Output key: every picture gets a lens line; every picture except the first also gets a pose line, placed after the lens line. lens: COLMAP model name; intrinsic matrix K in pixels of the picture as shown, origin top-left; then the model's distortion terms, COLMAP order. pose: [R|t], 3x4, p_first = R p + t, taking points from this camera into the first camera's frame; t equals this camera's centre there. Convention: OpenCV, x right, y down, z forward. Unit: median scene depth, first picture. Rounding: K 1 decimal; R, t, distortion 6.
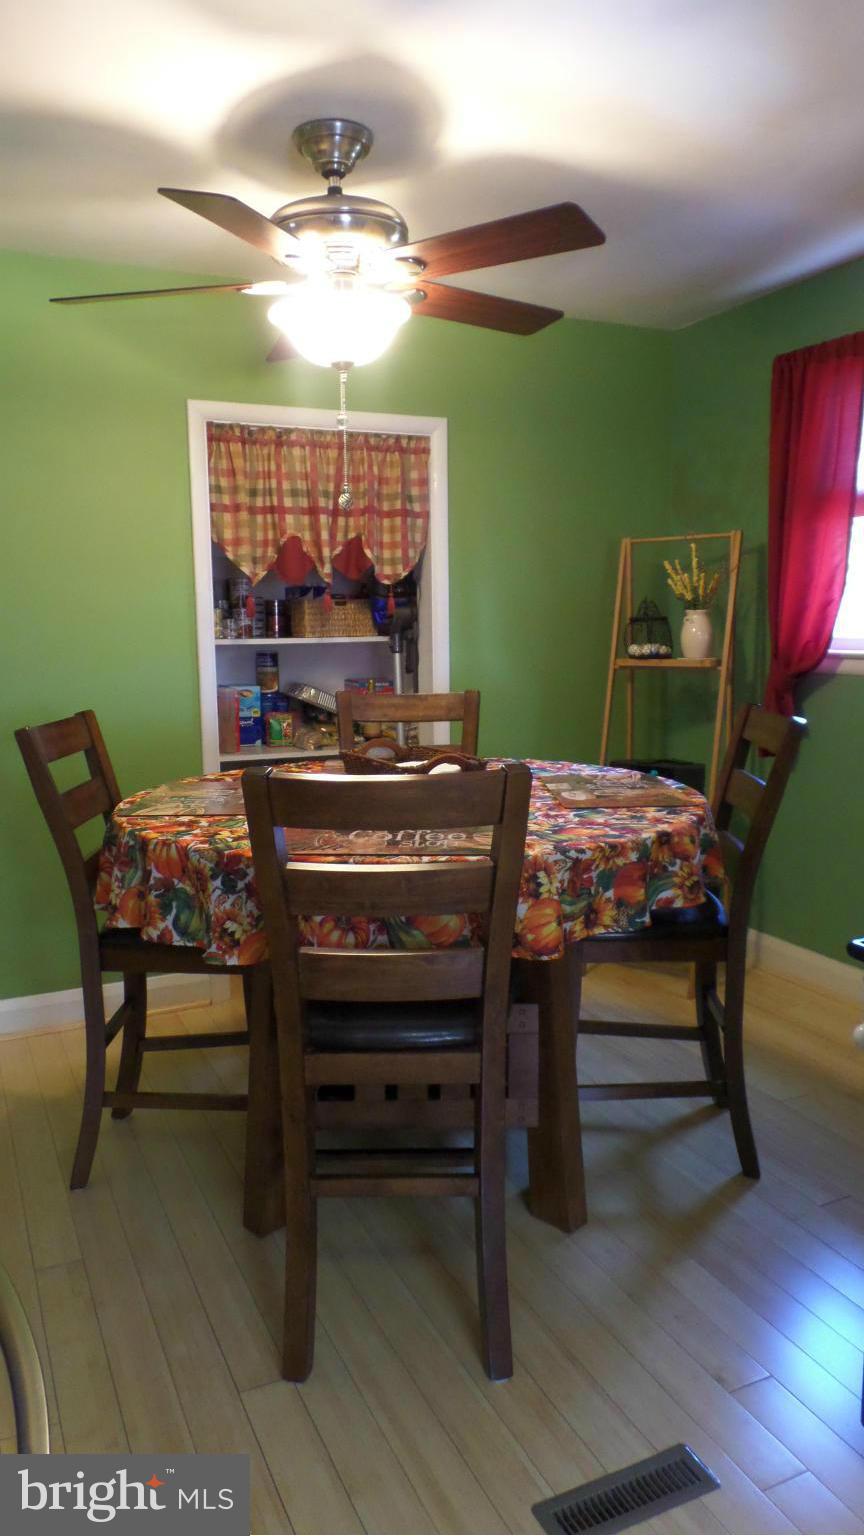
lens RADIAL K [[1080.9, 0, 435.8], [0, 1080.9, 762.1], [0, 0, 1]] dist [0.024883, 0.008372]
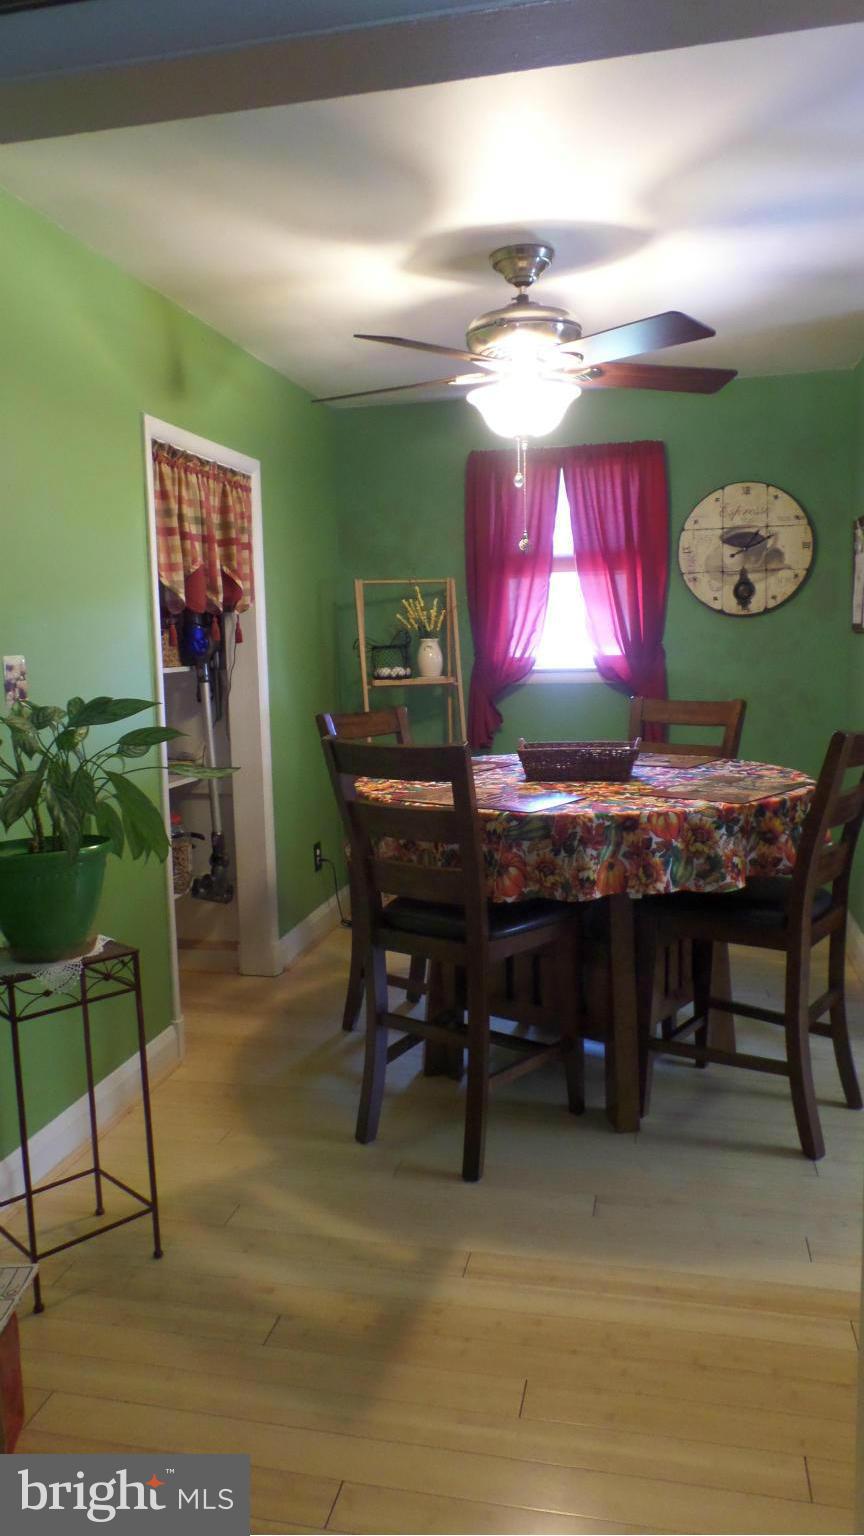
lens RADIAL K [[1059.3, 0, 433.9], [0, 1059.3, 776.0], [0, 0, 1]] dist [-0.000116, -0.002577]
pose [[0.605958, -0.103445, 0.788742, -0.812648], [0.123927, 0.991679, 0.034853, -0.025544], [-0.785784, 0.076626, 0.613736, 0.266755]]
